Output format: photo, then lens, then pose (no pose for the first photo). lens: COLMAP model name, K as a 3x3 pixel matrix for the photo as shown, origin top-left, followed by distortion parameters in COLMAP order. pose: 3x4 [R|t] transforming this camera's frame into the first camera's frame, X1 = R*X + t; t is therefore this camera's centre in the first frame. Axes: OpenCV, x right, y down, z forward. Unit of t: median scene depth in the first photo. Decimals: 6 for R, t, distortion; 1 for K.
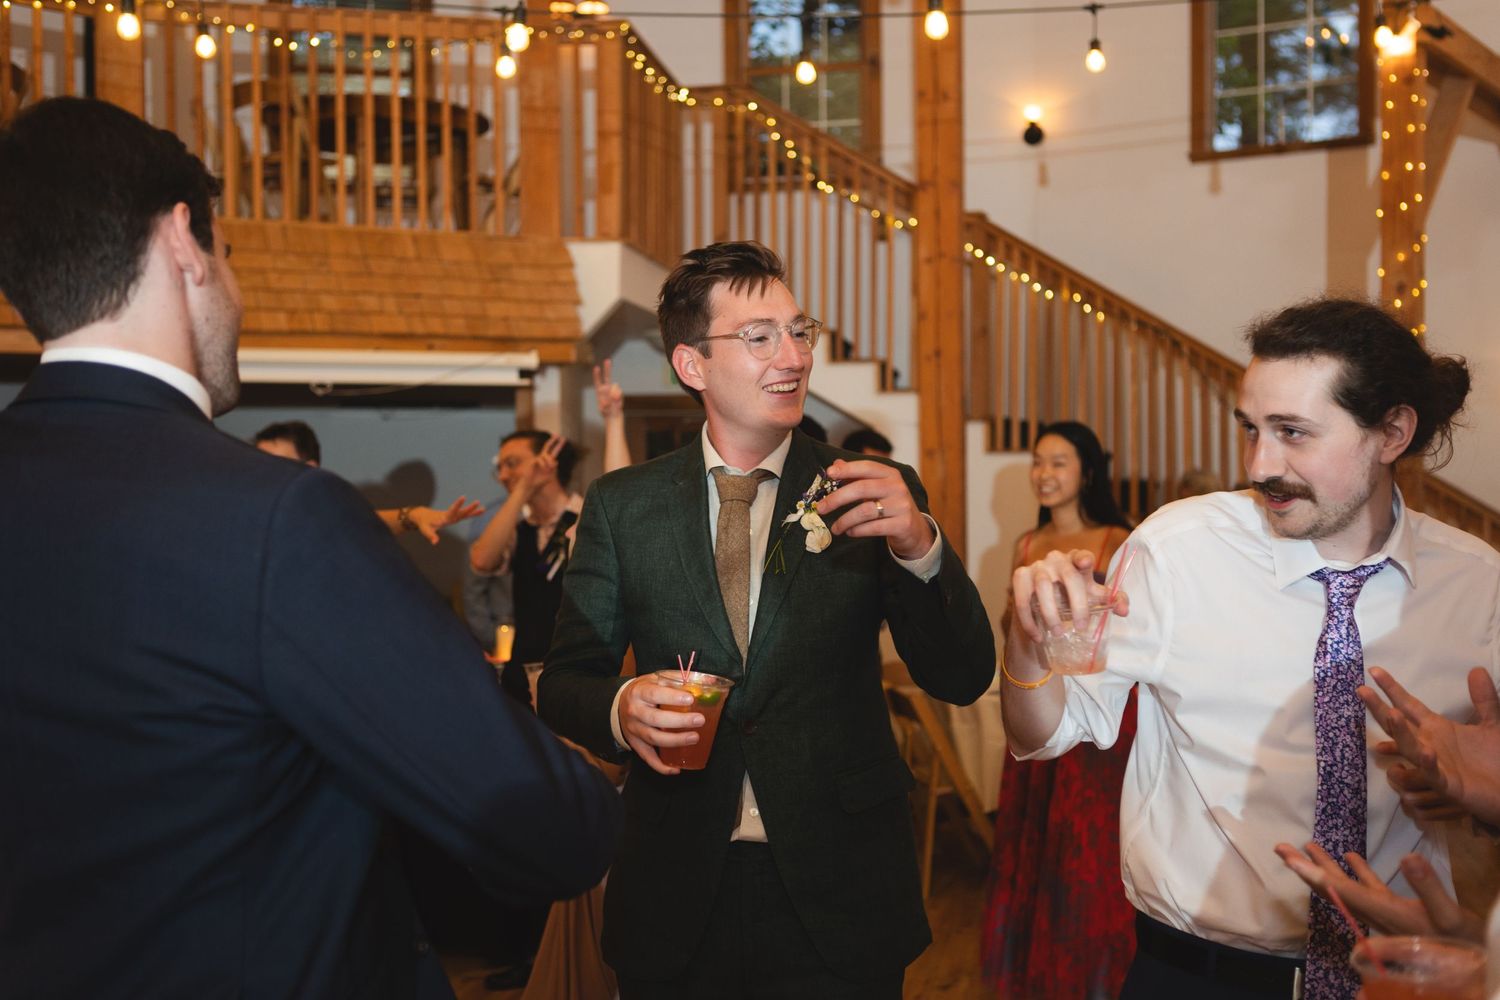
lens RADIAL K [[1605.5, 0, 754.1], [0, 1605.5, 480.4], [0, 0, 1]] dist [0.028531, 0.008062]
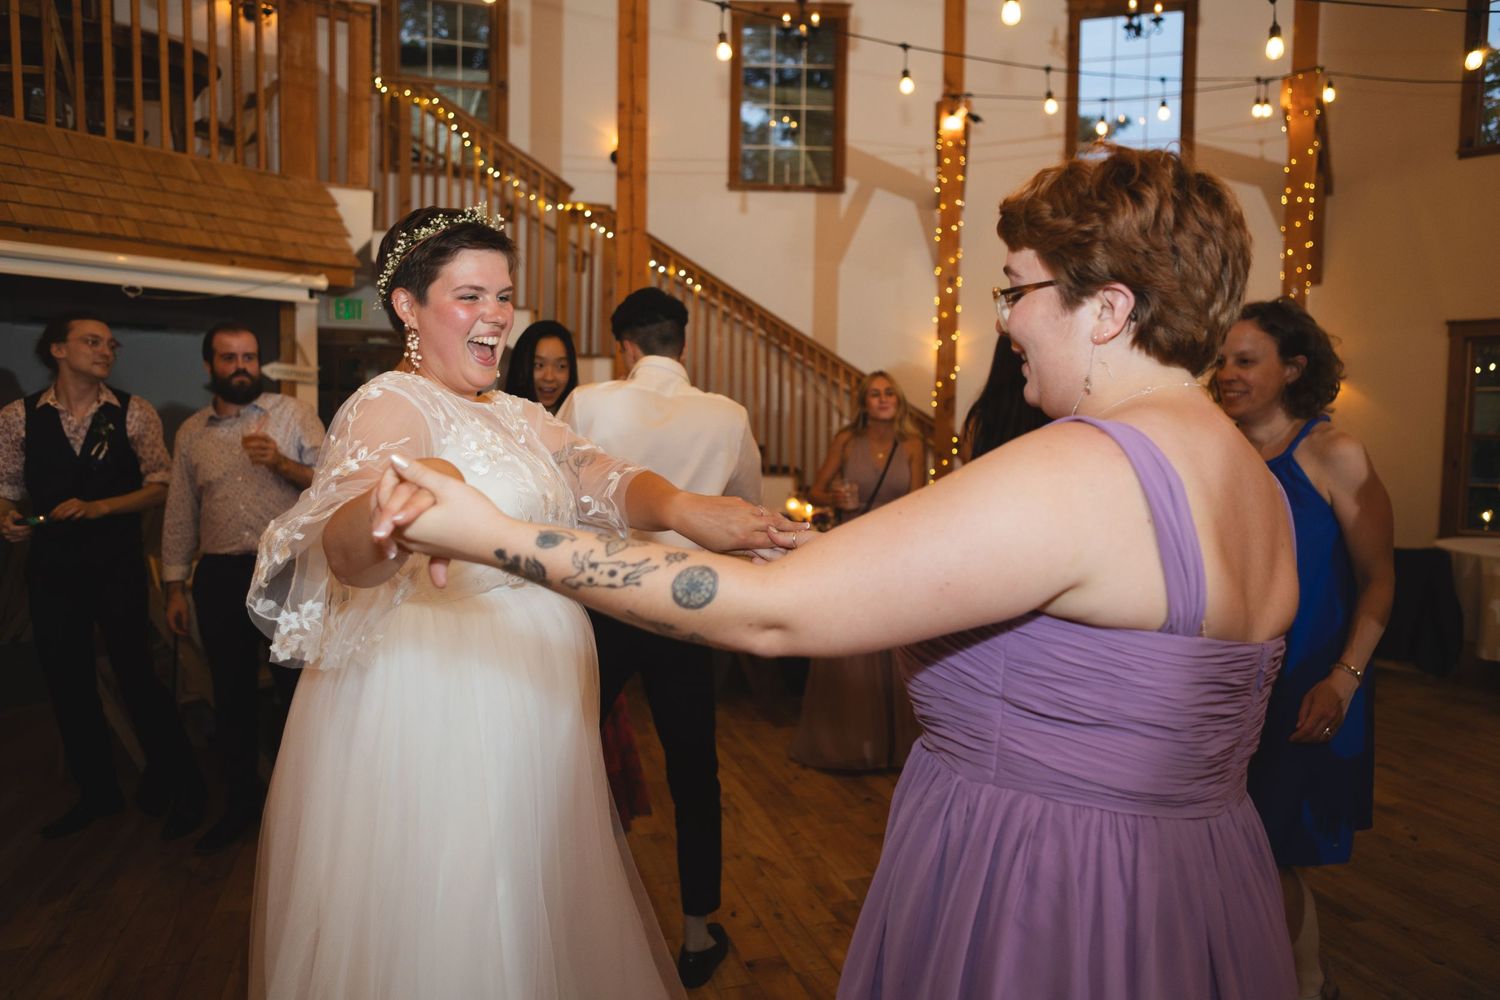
lens RADIAL K [[1029.1, 0, 750.0], [0, 1029.1, 500.0], [0, 0, 1]] dist [-0.072147, 0.056585]
pose [[0.871452, -0.017293, 0.490176, -0.221842], [-0.023070, 0.996827, 0.076182, 0.017950], [-0.489938, -0.077697, 0.868288, 0.193495]]
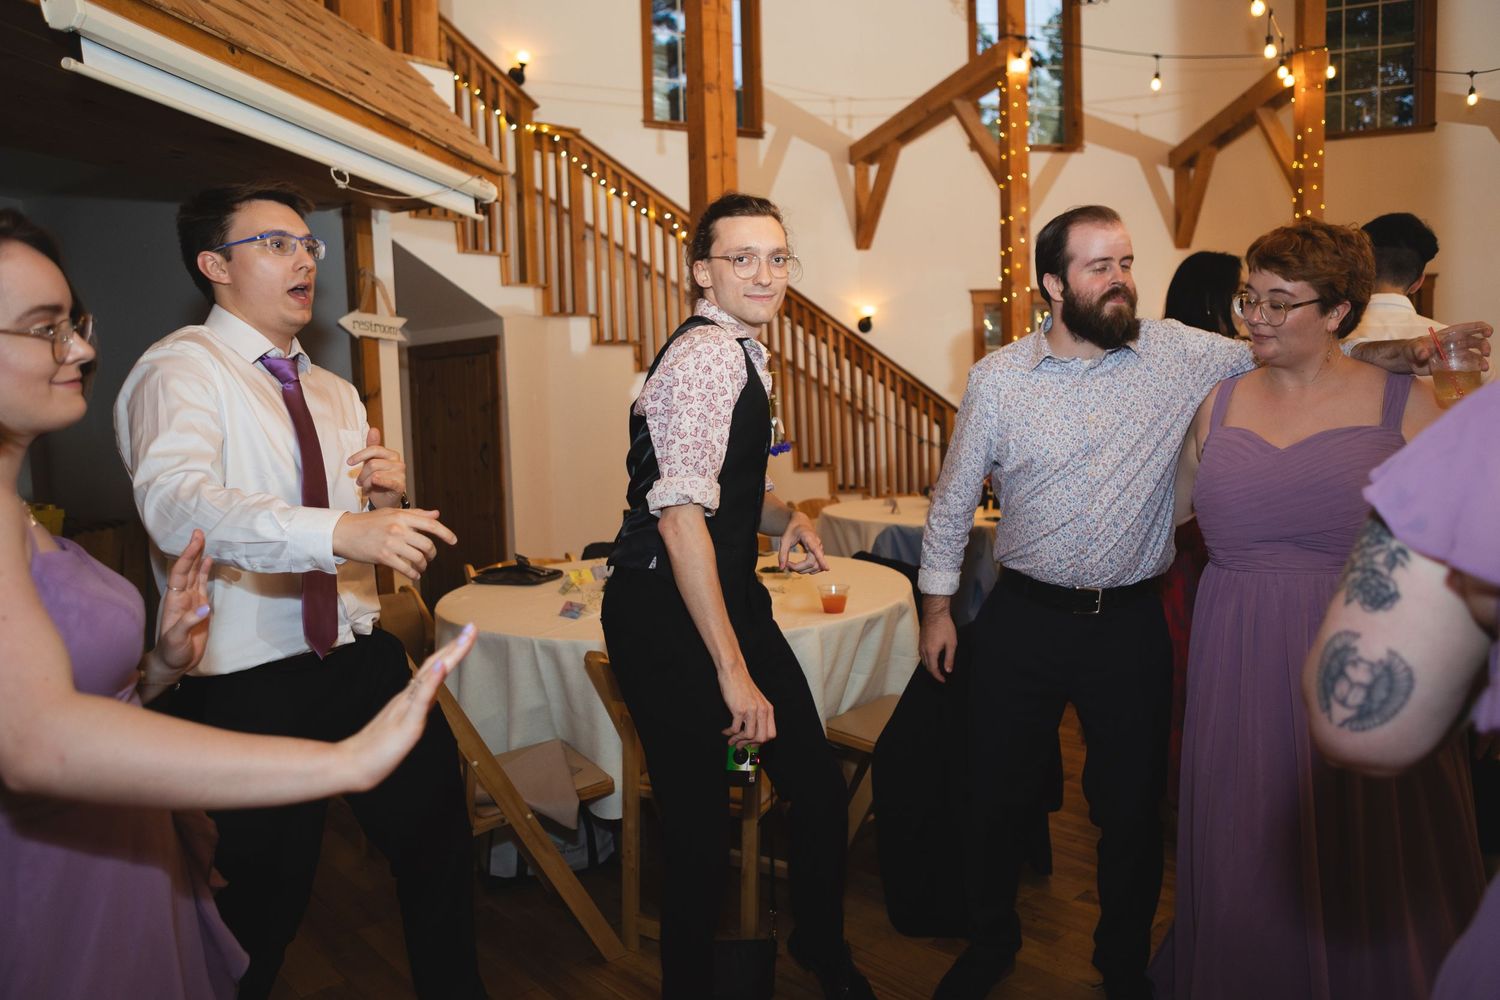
lens RADIAL K [[1029.1, 0, 750.0], [0, 1029.1, 500.0], [0, 0, 1]] dist [-0.072147, 0.056585]
pose [[0.562796, -0.089040, 0.821786, -0.476472], [0.020375, 0.995374, 0.093895, 0.032407], [-0.826345, -0.036100, 0.562006, 0.579595]]
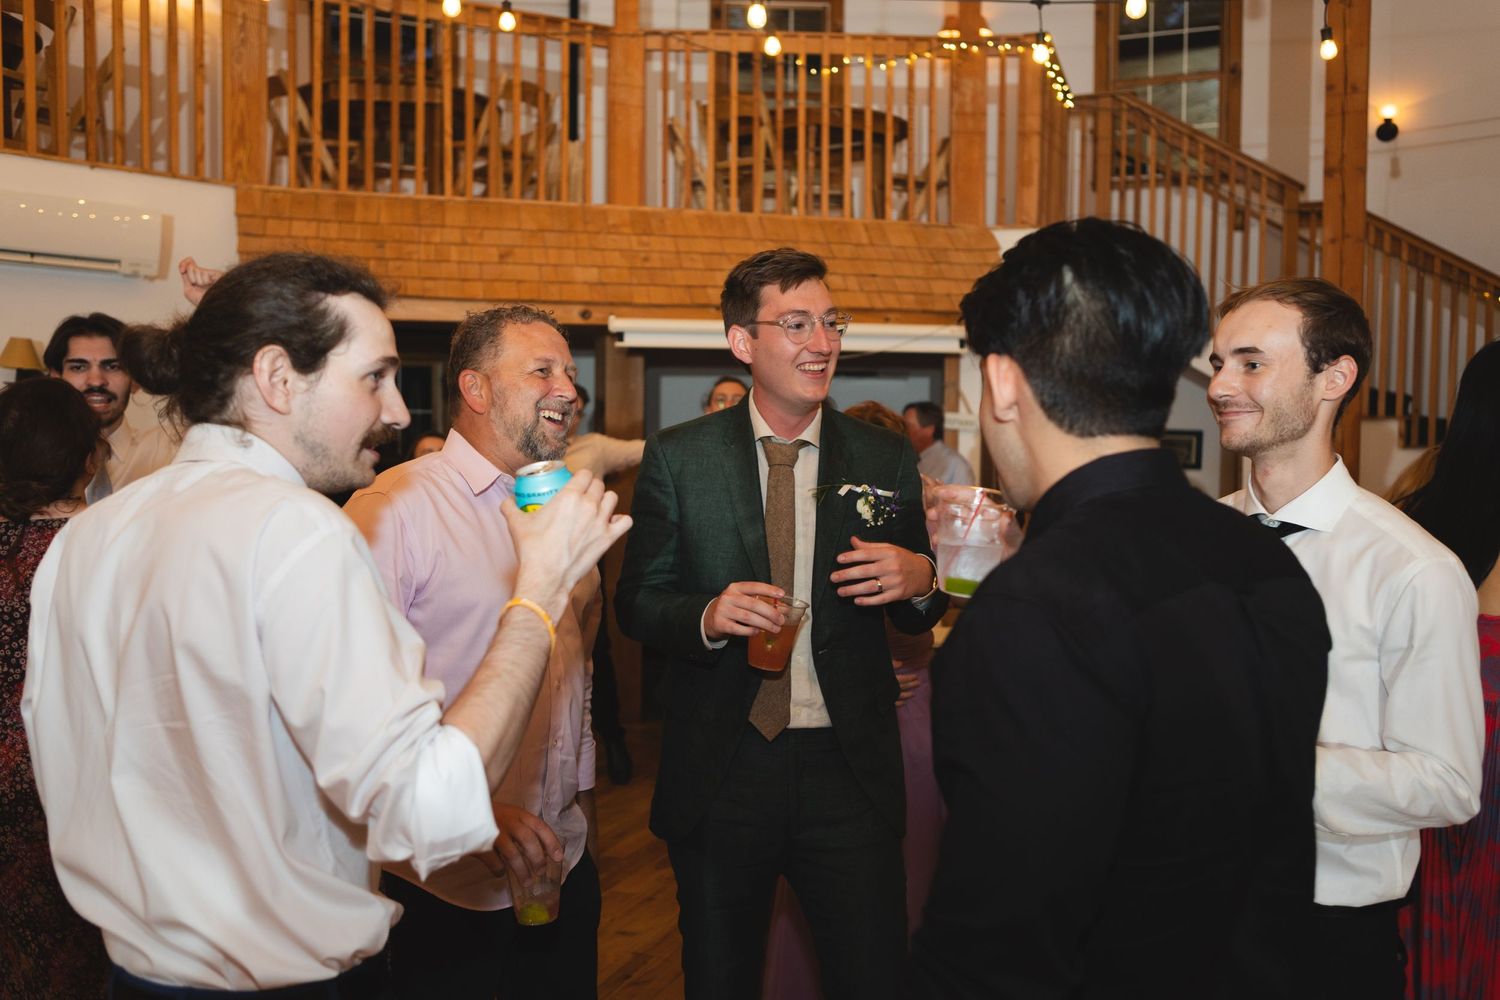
lens RADIAL K [[1273.7, 0, 750.0], [0, 1273.7, 500.0], [0, 0, 1]] dist [-0.013987, 0.001264]
pose [[0.982499, 0.024338, -0.184671, -0.118233], [-0.015498, 0.998671, 0.049162, 0.003195], [0.185622, -0.045439, 0.981570, 0.068692]]
